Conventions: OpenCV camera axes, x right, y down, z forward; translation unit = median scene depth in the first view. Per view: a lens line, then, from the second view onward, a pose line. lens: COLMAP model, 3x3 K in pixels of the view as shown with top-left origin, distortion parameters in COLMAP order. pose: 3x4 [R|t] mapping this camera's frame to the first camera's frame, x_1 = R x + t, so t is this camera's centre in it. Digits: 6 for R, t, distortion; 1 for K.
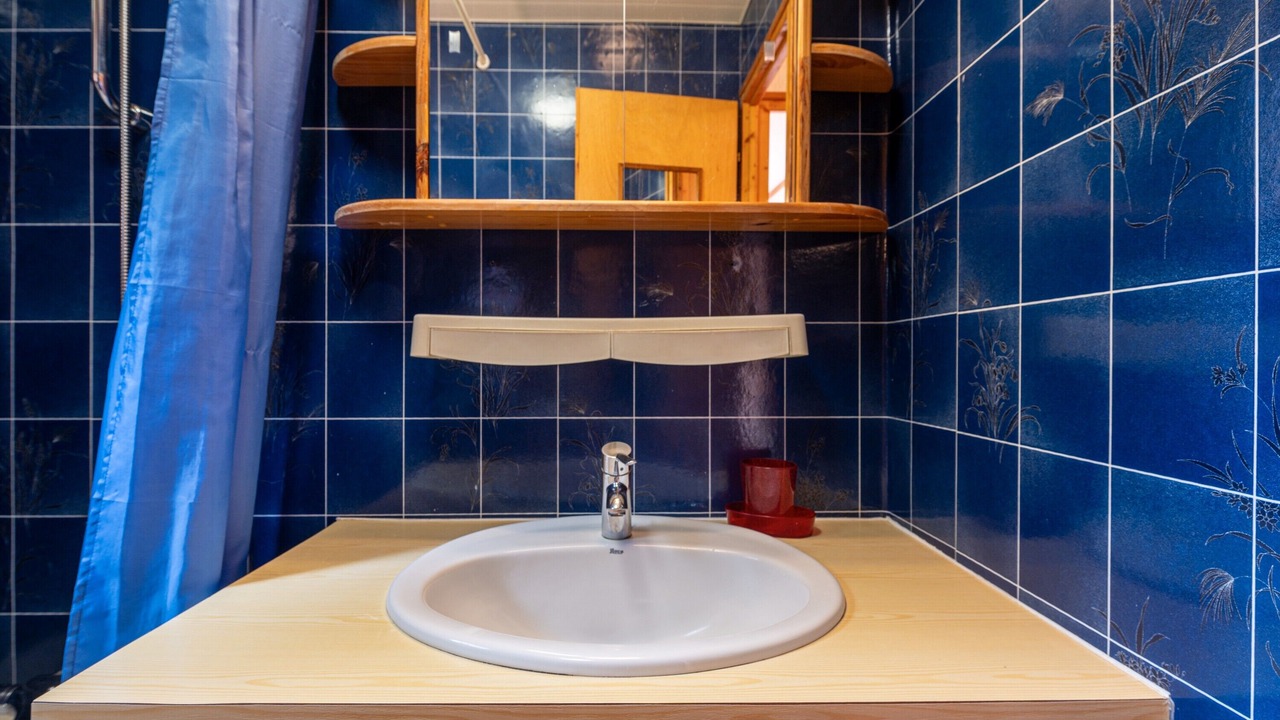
lens RADIAL K [[590.7, 0, 638.7], [0, 590.7, 356.9], [0, 0, 1]] dist [-0.014649, -0.000278]
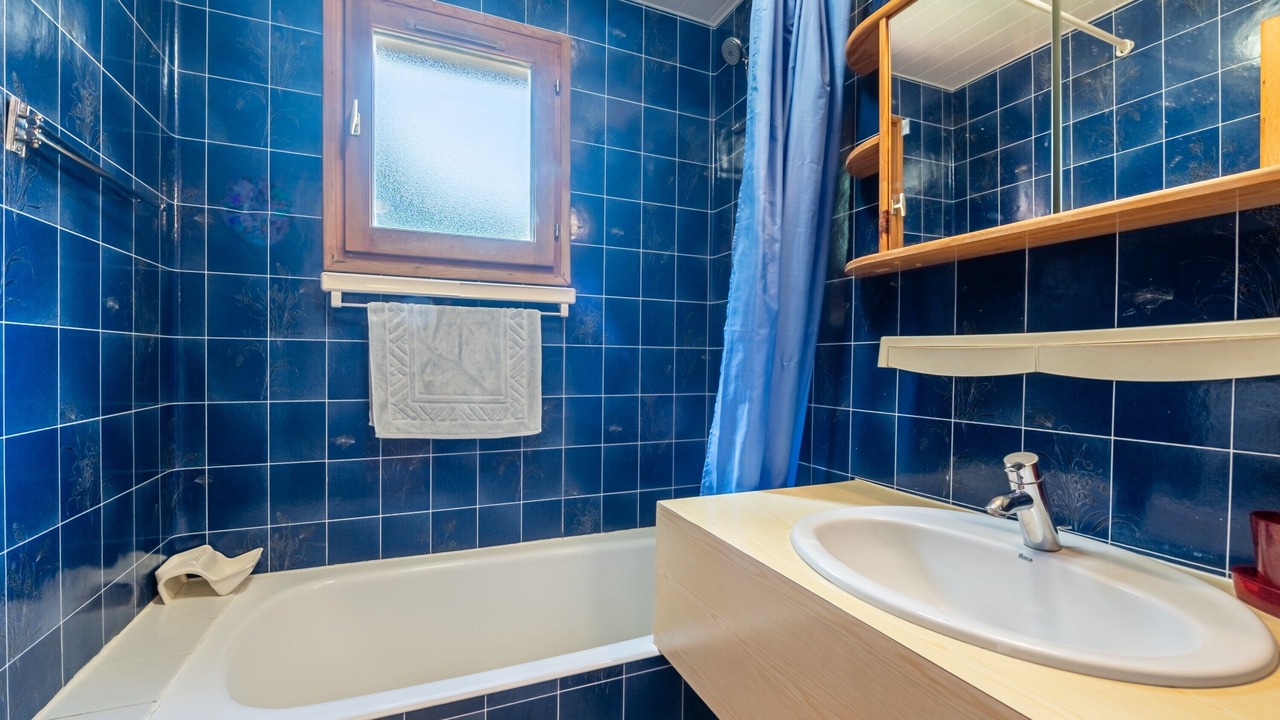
lens RADIAL K [[505.6, 0, 636.6], [0, 505.6, 362.8], [0, 0, 1]] dist [-0.009421, -0.001051]
pose [[0.391333, 0.004289, -0.920239, 0.471375], [-0.013736, 0.999905, -0.001181, -0.002274], [0.920147, 0.013103, 0.391355, 0.019782]]
